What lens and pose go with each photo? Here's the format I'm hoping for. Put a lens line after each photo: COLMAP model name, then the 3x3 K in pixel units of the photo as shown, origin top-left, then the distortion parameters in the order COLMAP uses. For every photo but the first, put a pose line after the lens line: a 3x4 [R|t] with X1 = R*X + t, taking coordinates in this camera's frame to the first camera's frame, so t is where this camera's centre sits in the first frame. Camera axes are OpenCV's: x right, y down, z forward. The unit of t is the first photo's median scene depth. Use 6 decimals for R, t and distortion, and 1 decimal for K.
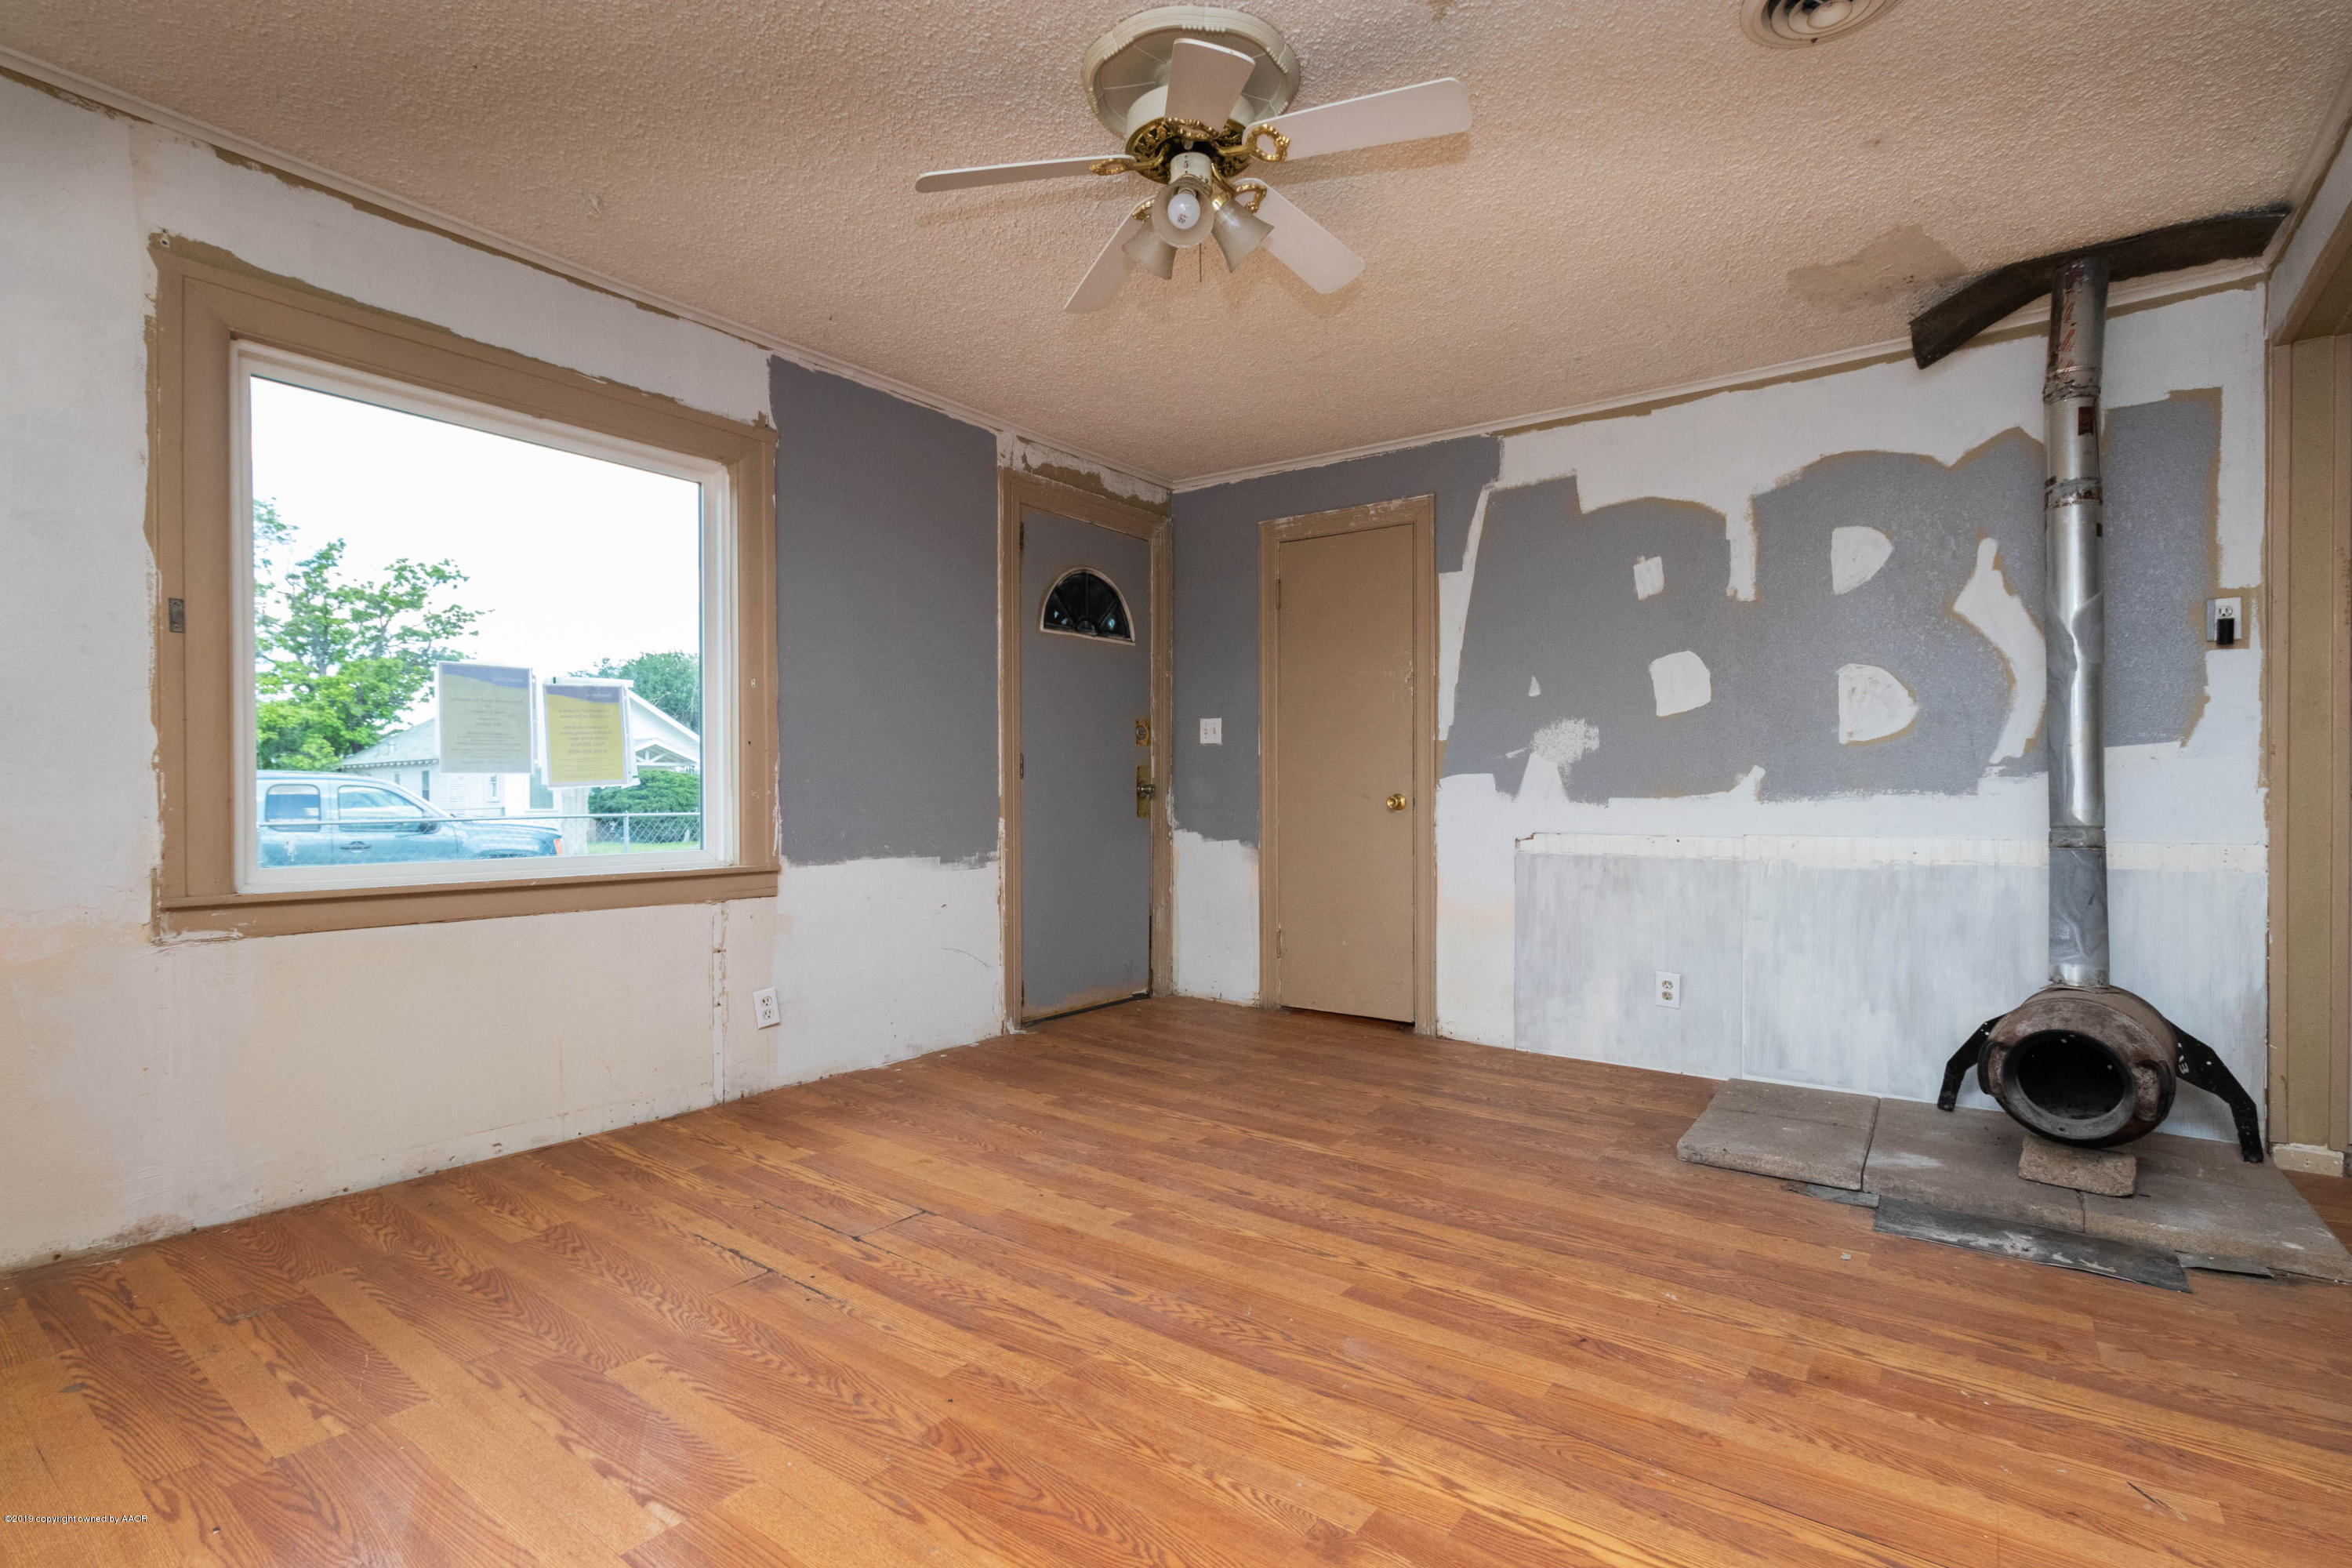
lens RADIAL K [[1094.8, 0, 1138.1], [0, 1094.8, 806.6], [0, 0, 1]] dist [0.000240, 0.000372]
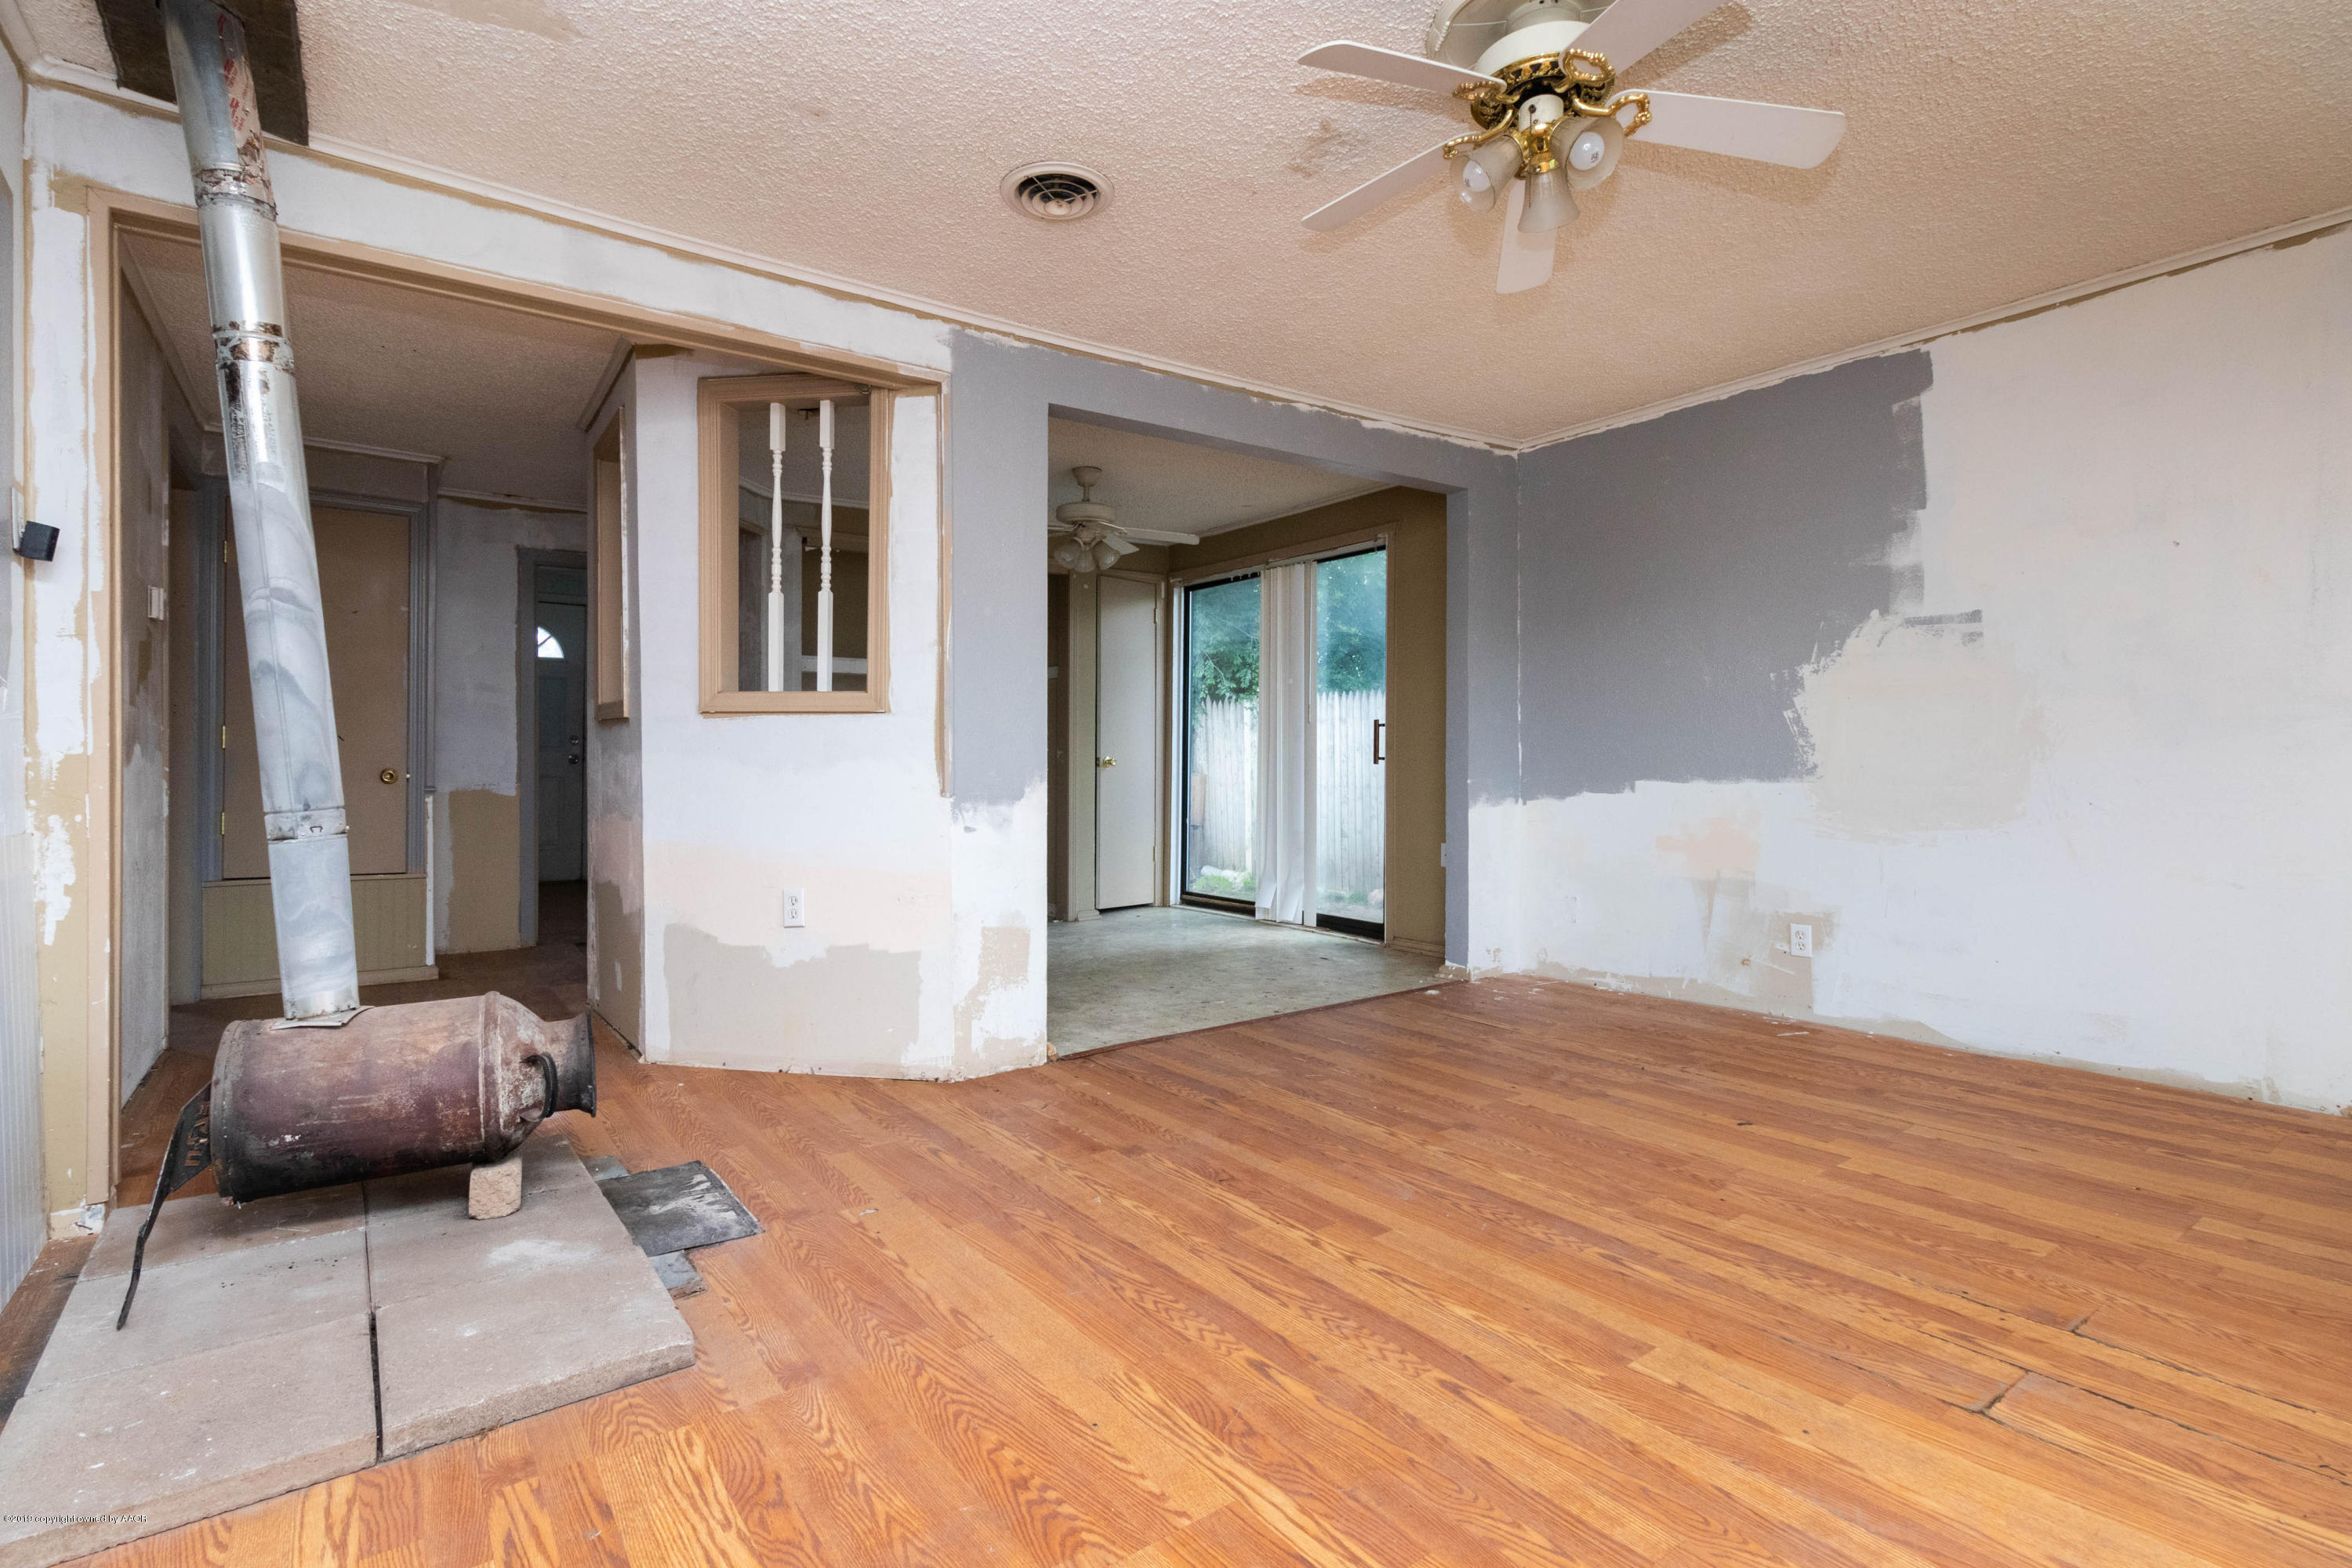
lens RADIAL K [[1078.7, 0, 1127.9], [0, 1078.7, 810.7], [0, 0, 1]] dist [-0.001212, 0.000303]
pose [[-0.951731, -0.010433, 0.306756, 0.090888], [0.005733, 0.998644, 0.051750, -0.020010], [-0.306880, 0.051011, -0.950380, 1.704421]]
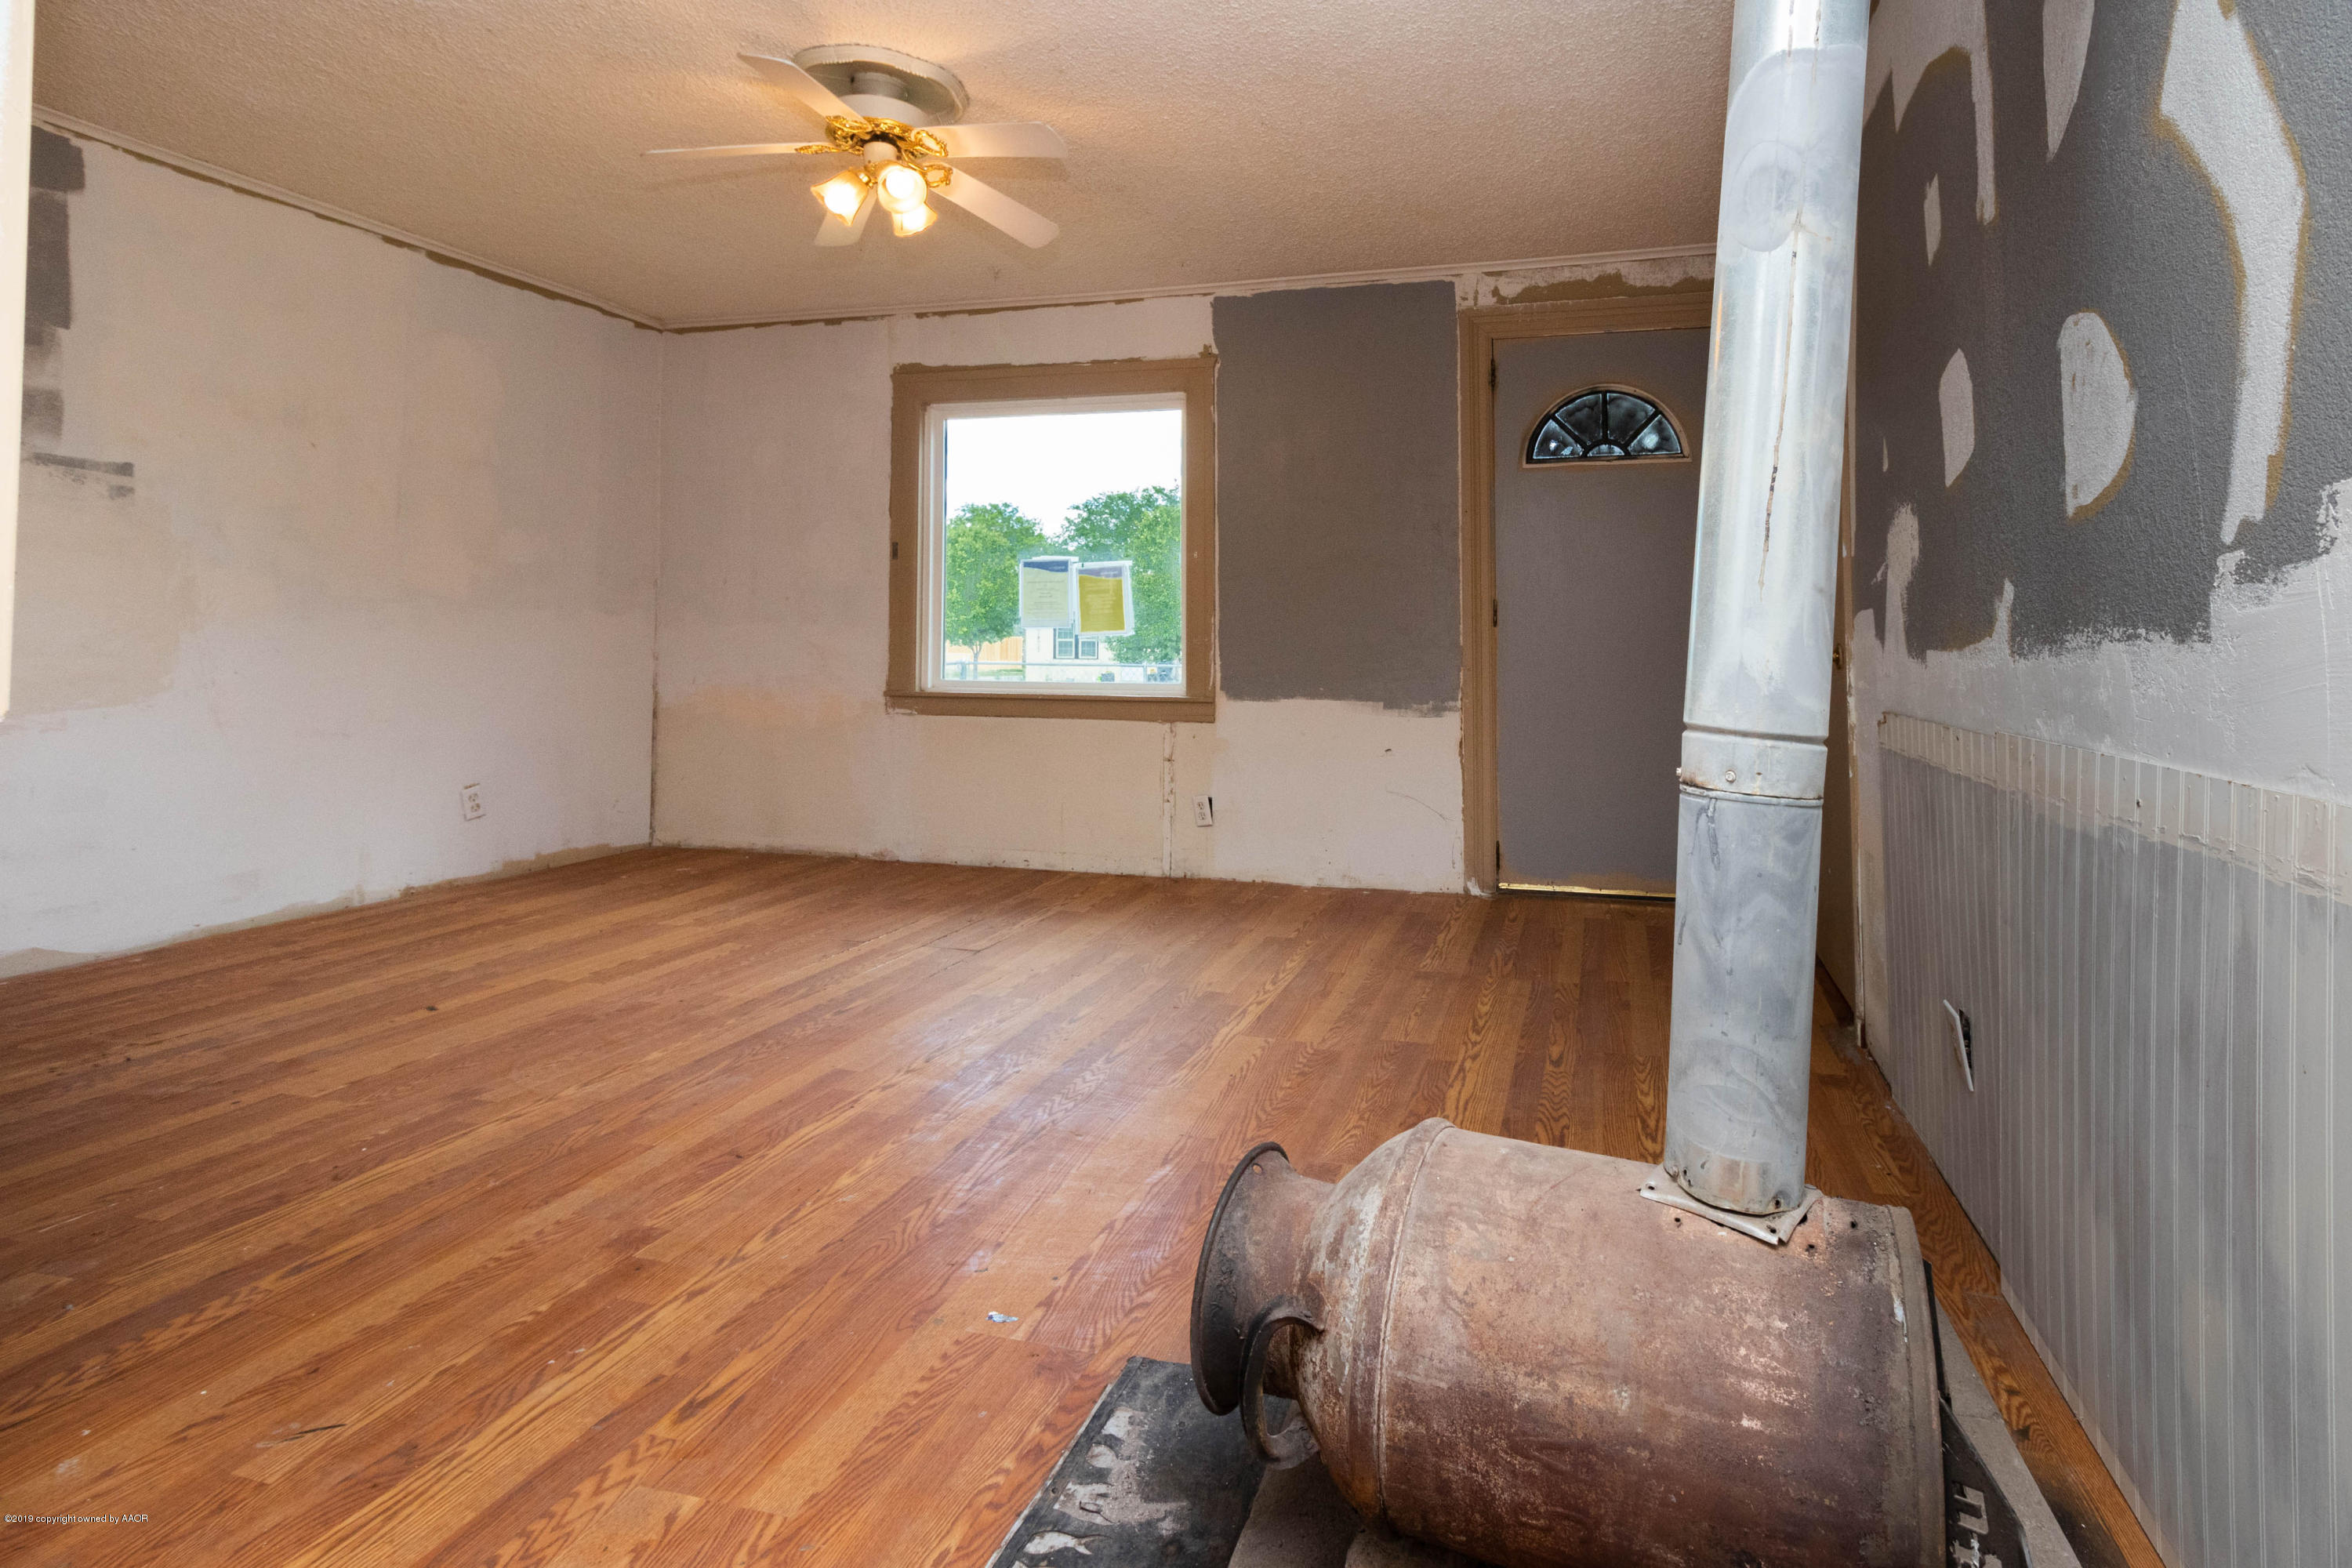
lens RADIAL K [[1156.3, 0, 1365.6], [0, 1156.3, 607.1], [0, 0, 1]] dist [0.000180, 0.001404]
pose [[0.418042, -0.027036, -0.908025, 1.270954], [-0.016133, 0.999178, -0.037178, -0.005379], [0.908284, 0.030191, 0.417263, 0.808608]]
